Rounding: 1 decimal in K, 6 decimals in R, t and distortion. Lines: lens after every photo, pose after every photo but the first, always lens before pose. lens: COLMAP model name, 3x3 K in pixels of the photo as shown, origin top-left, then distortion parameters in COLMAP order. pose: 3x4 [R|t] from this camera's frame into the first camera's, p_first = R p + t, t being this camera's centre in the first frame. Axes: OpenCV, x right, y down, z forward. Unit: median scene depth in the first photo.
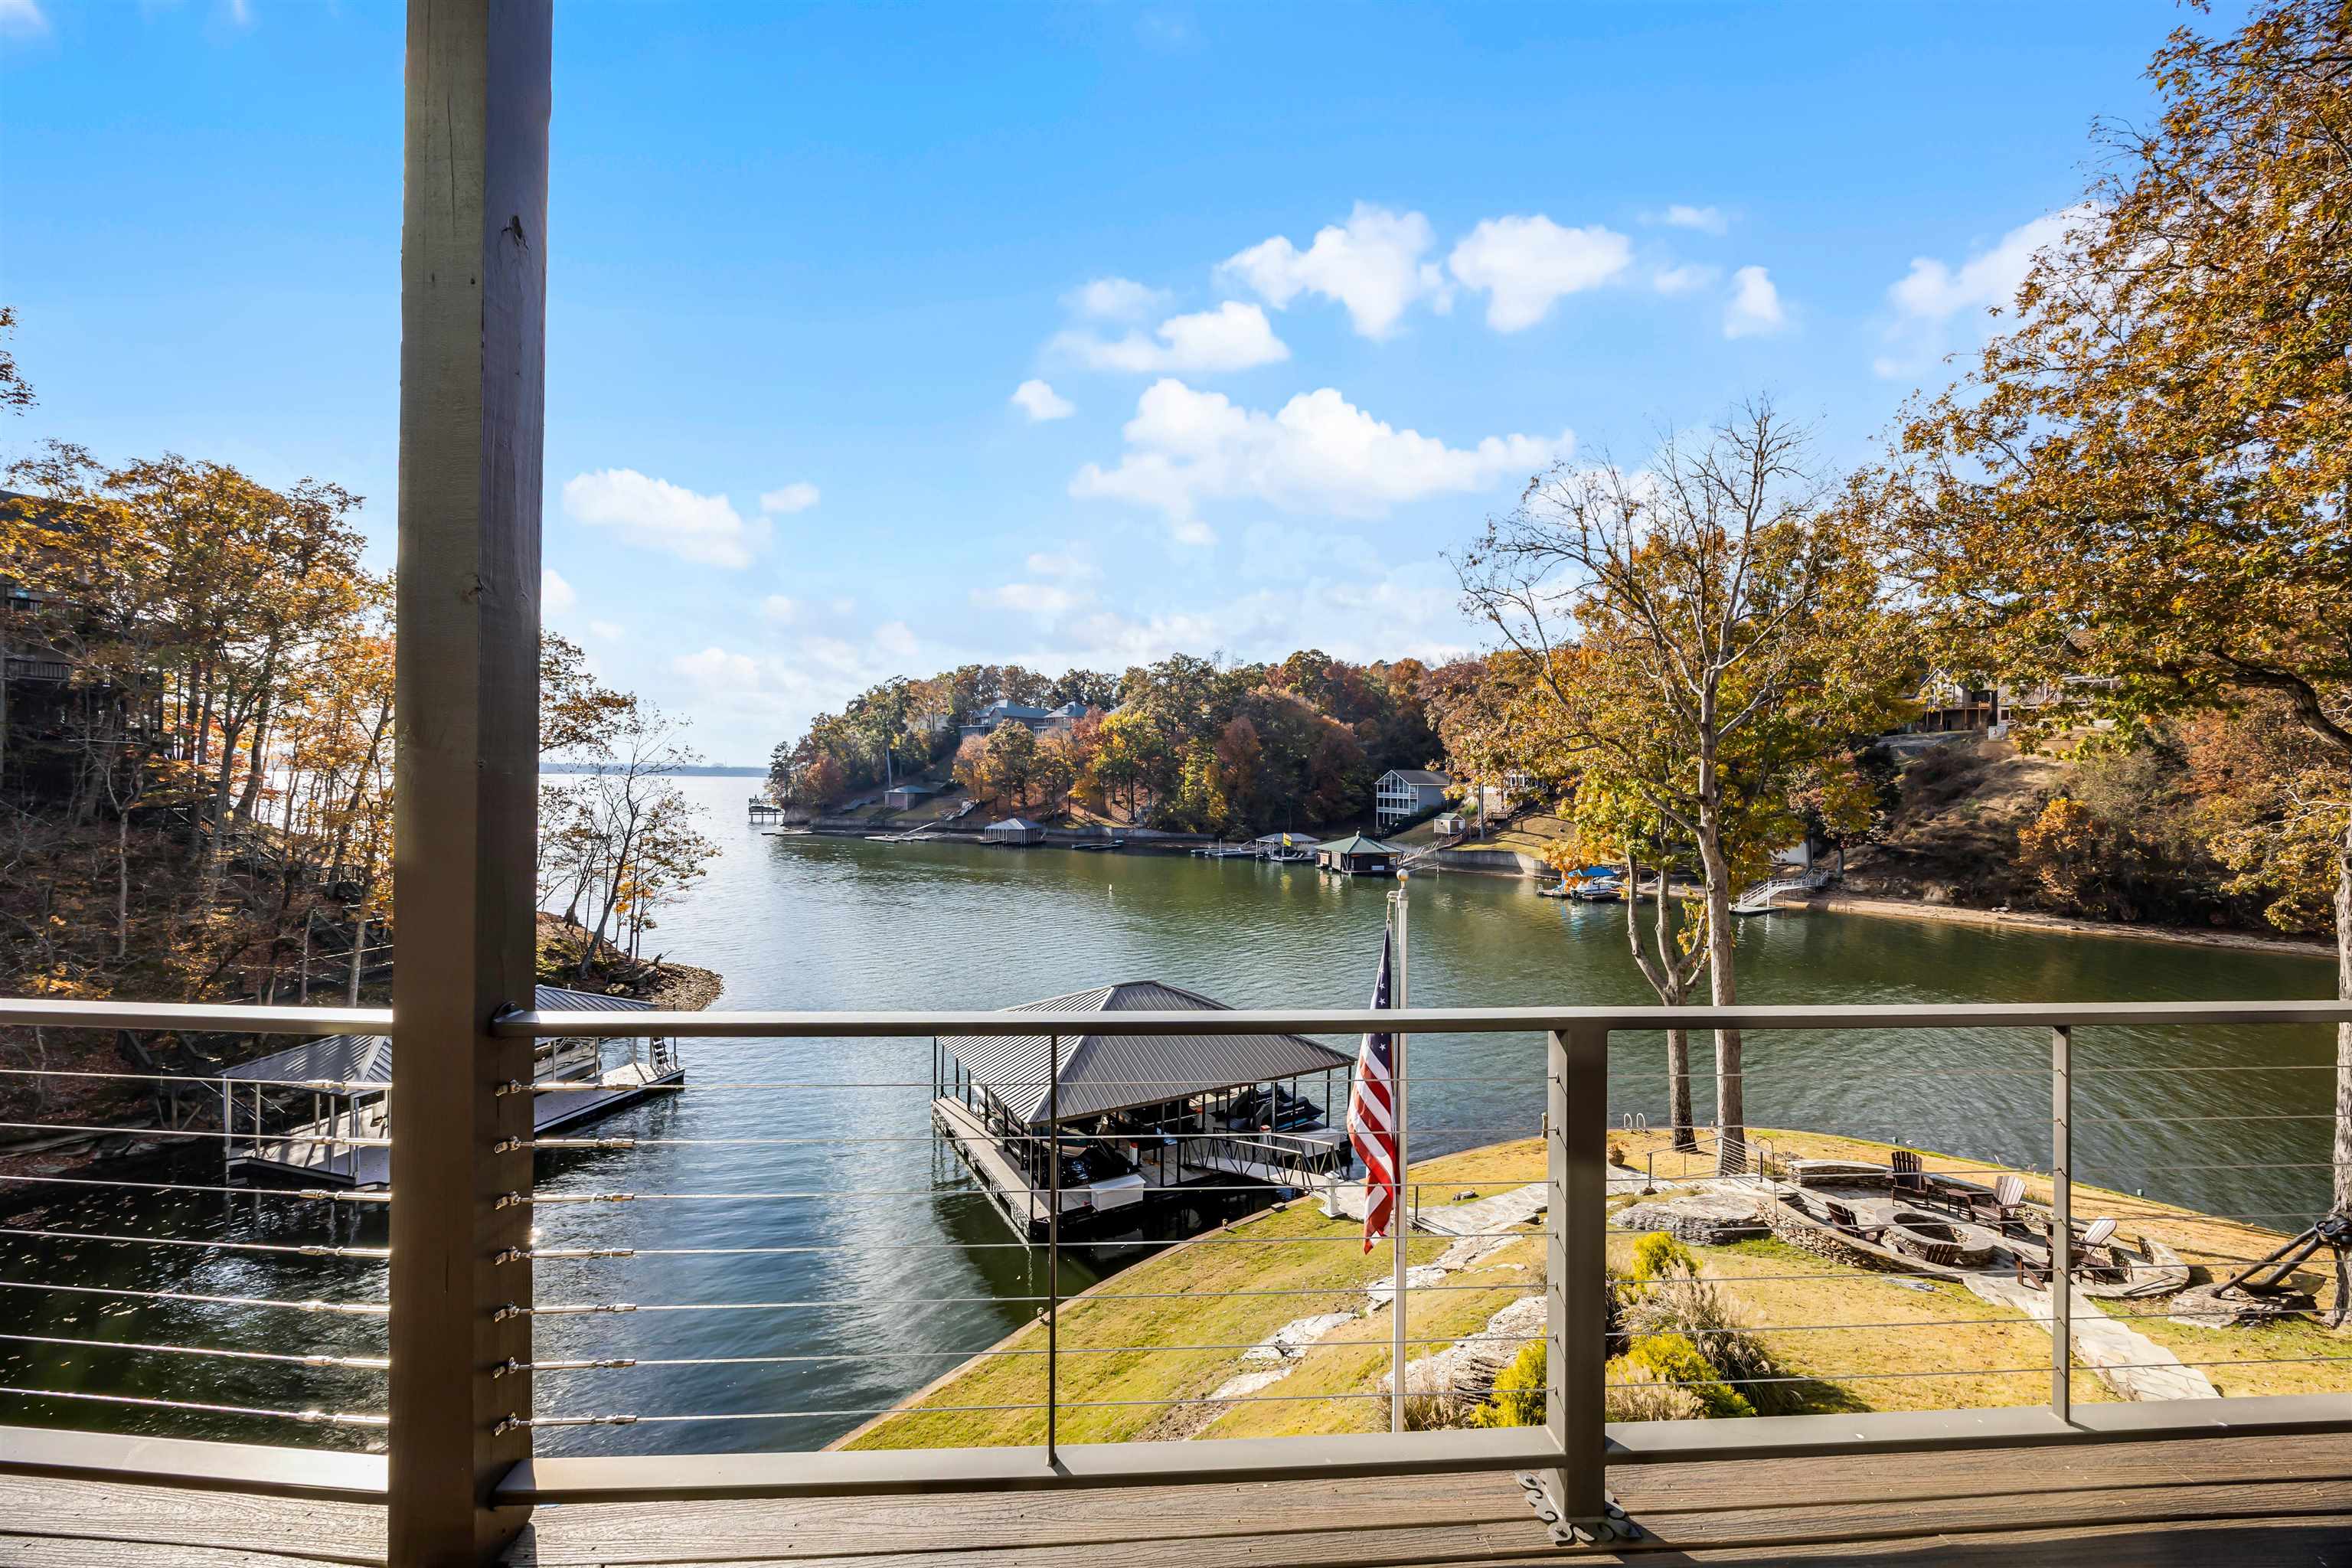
lens RADIAL K [[891.0, 0, 1176.0], [0, 891.0, 784.0], [0, 0, 1]] dist [-0.002630, 0.000764]
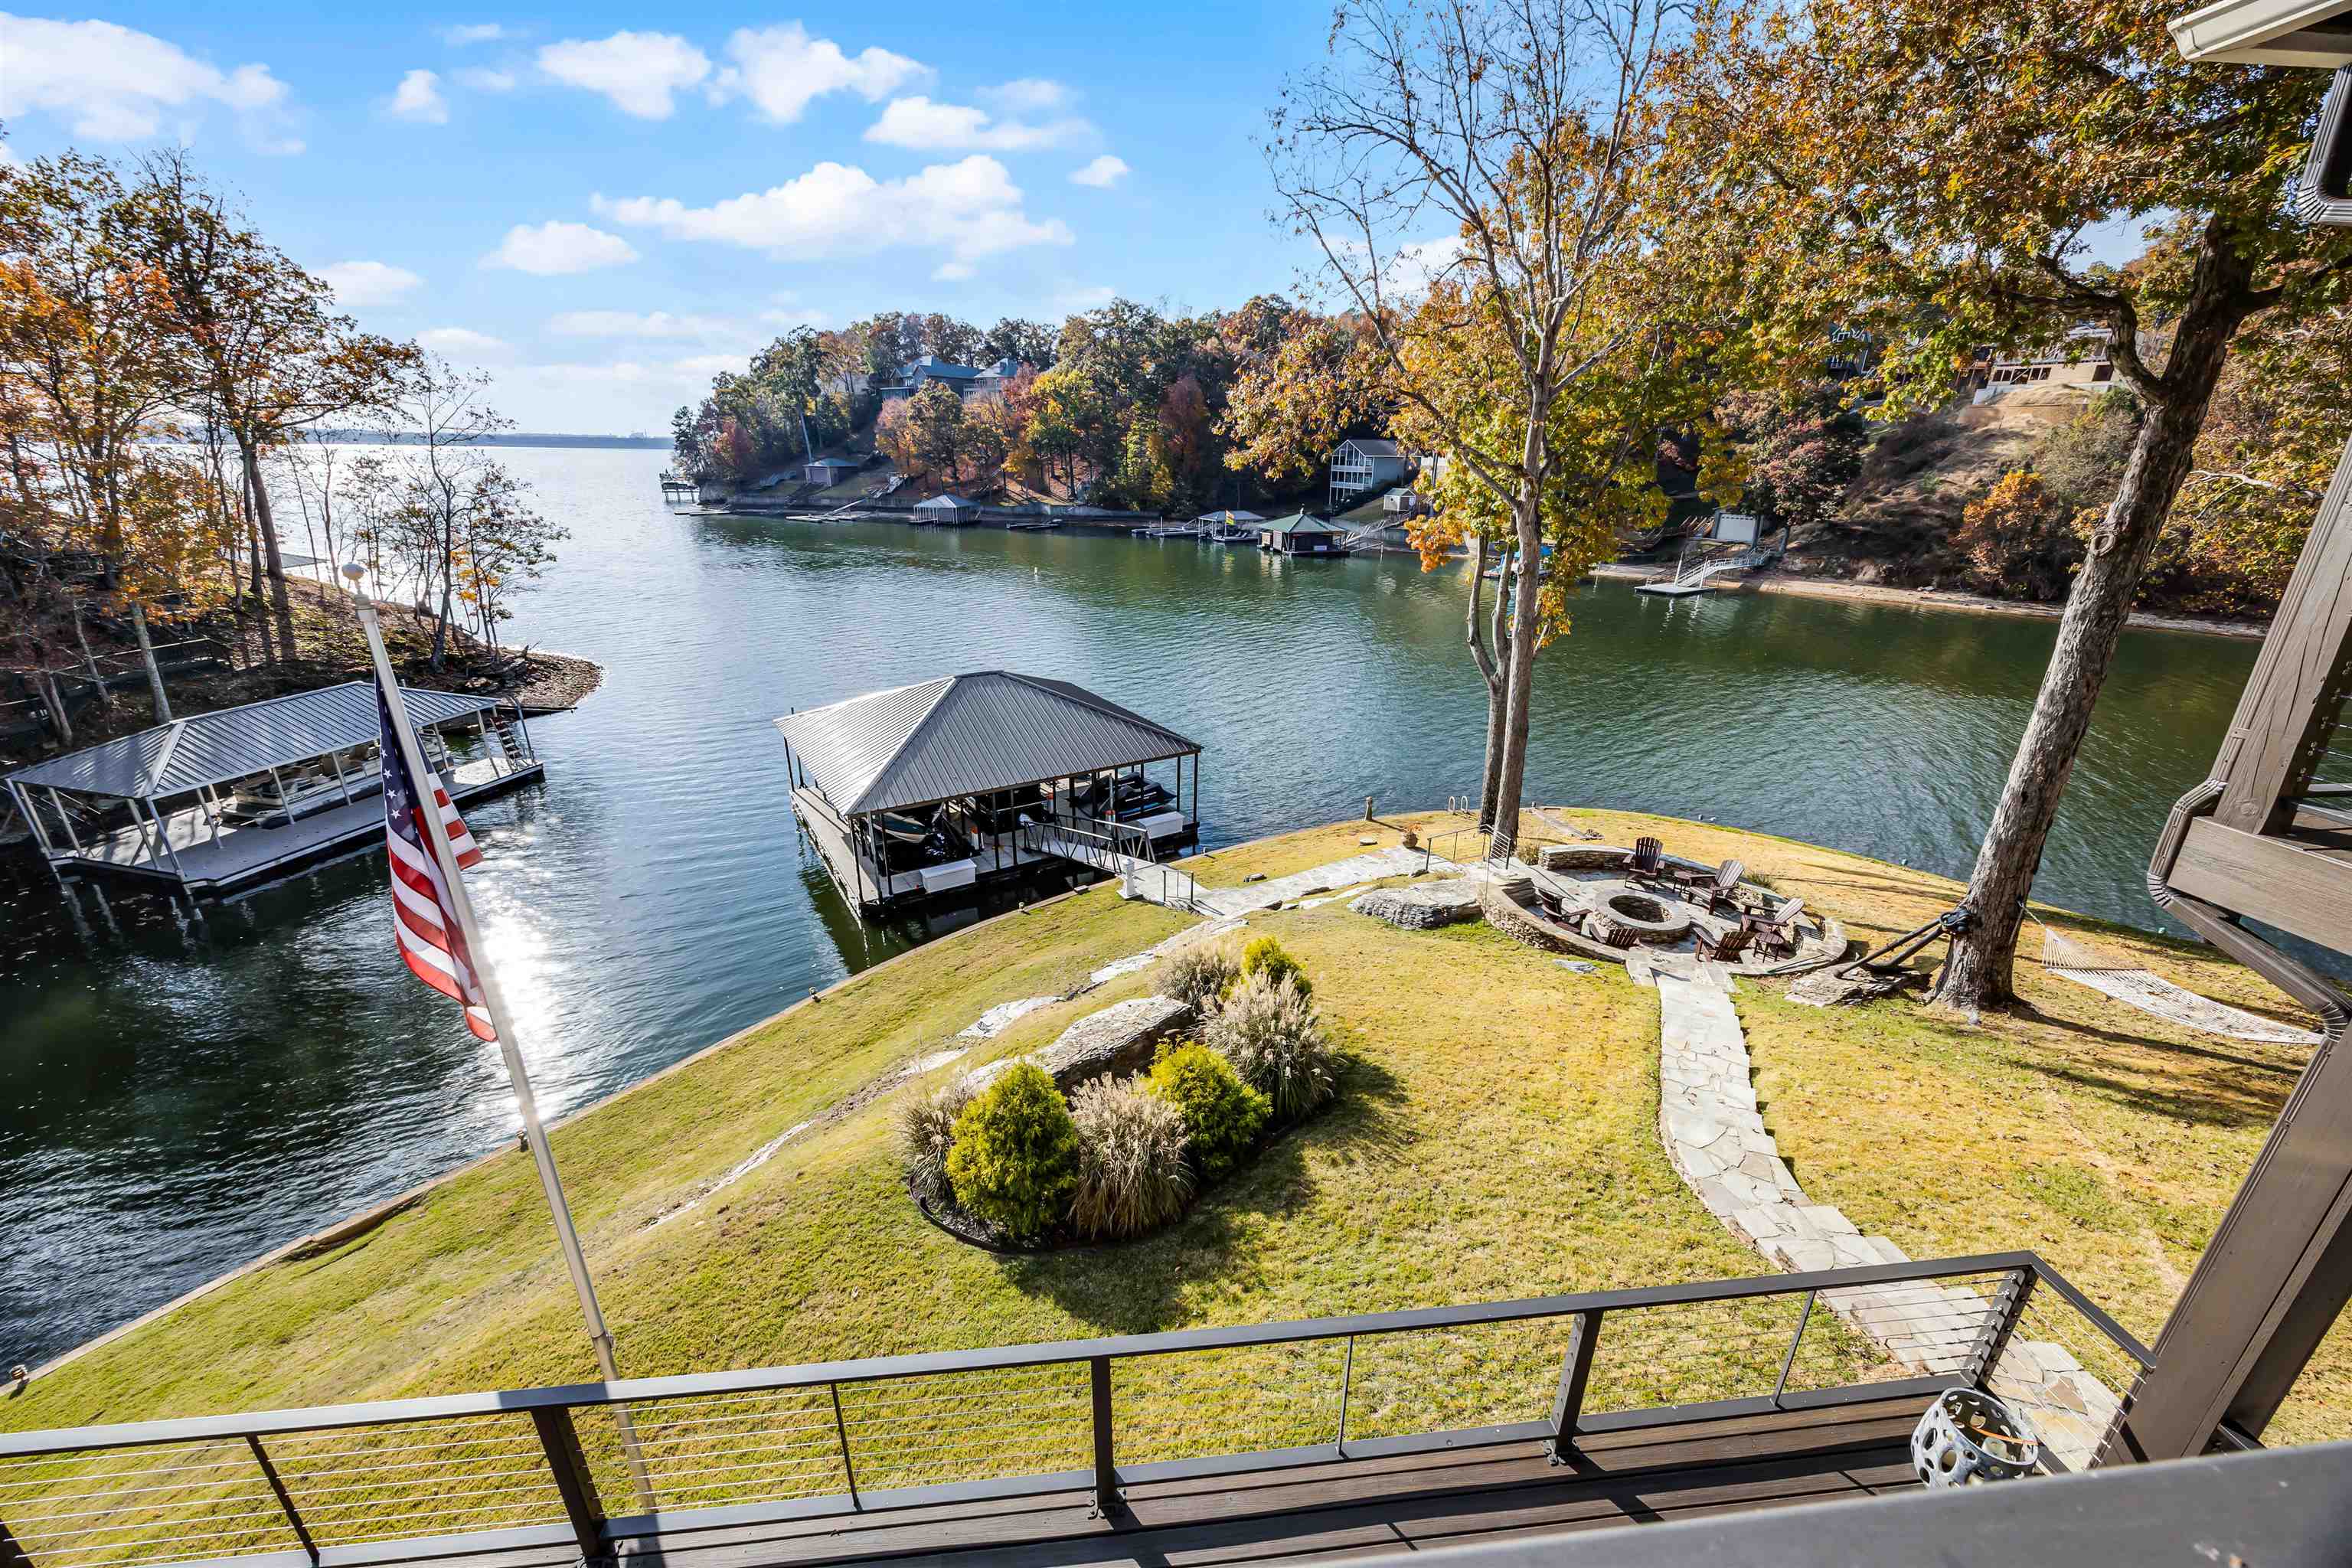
lens RADIAL K [[891.0, 0, 1176.0], [0, 891.0, 784.0], [0, 0, 1]] dist [-0.002630, 0.000764]
pose [[0.999297, -0.013887, 0.034817, 0.042136], [0.001022, 0.938589, 0.345036, 0.001083], [-0.037471, -0.344758, 0.937944, 0.015622]]
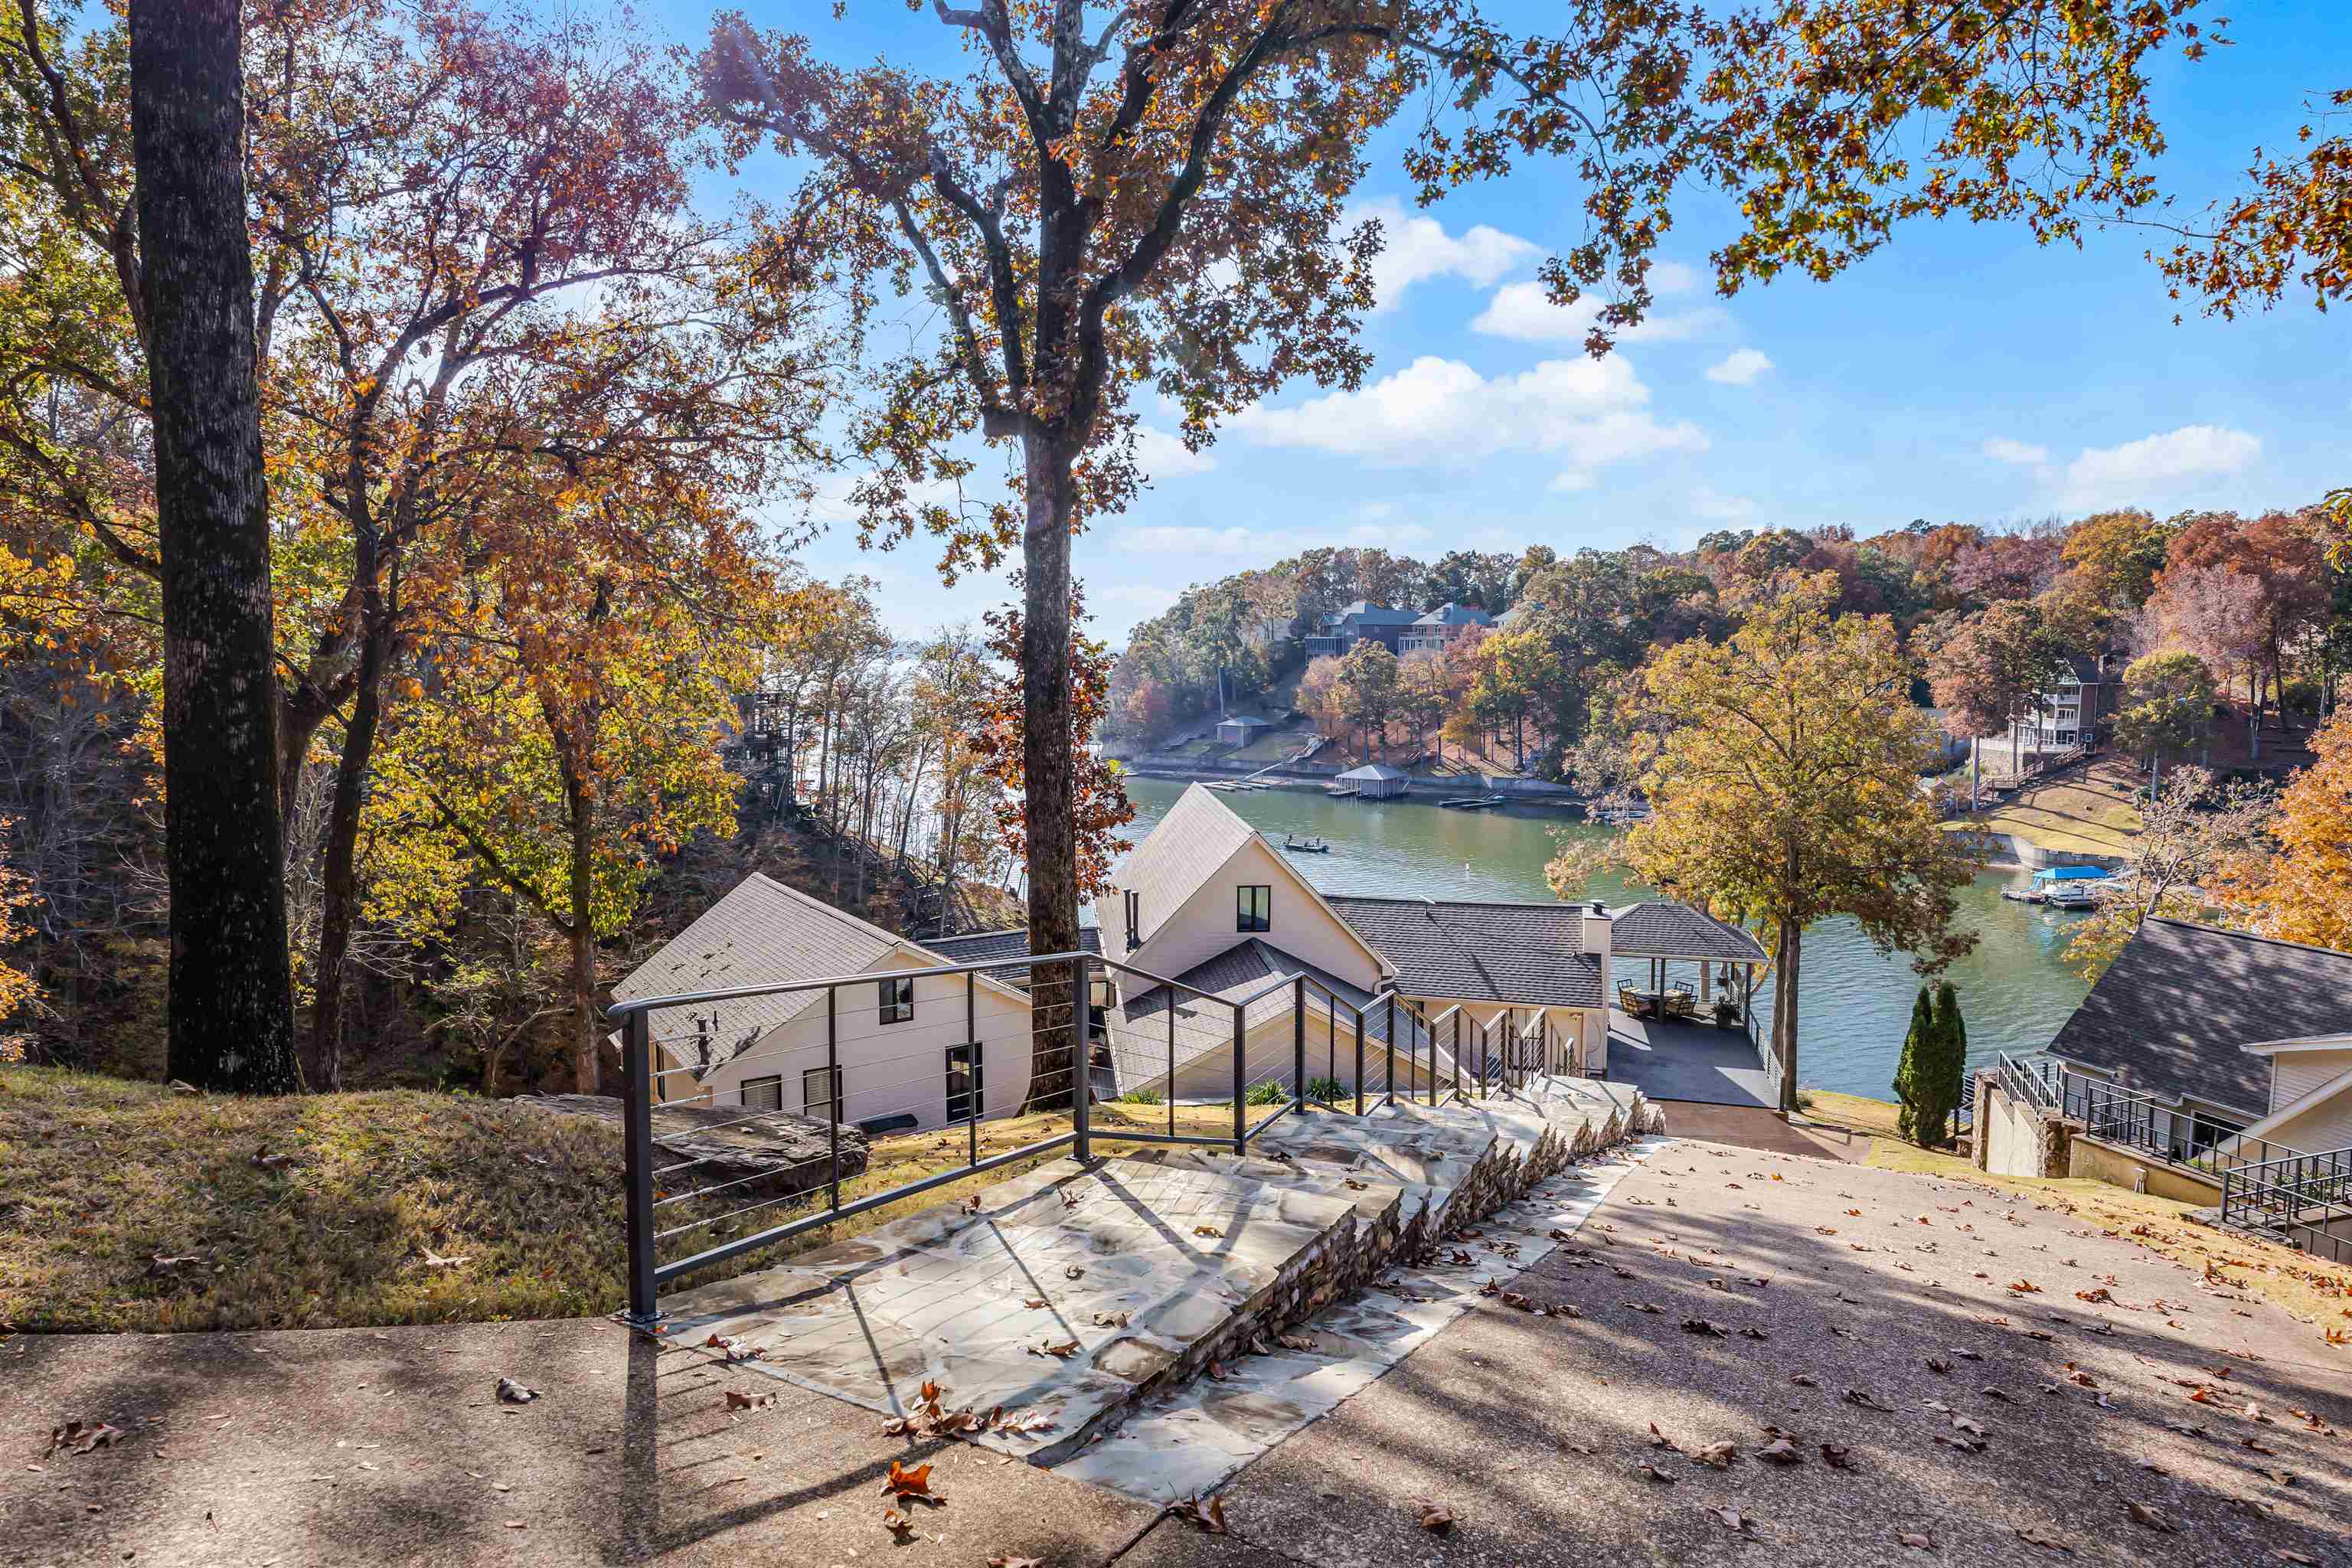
lens RADIAL K [[1346.5, 0, 1176.0], [0, 1346.5, 784.0], [0, 0, 1]] dist [0.003698, 0.000811]
pose [[0.945108, 0.020337, -0.326123, 0.094873], [0.008911, 0.996086, 0.087943, -0.093555], [0.326635, -0.086022, 0.941228, -0.399208]]
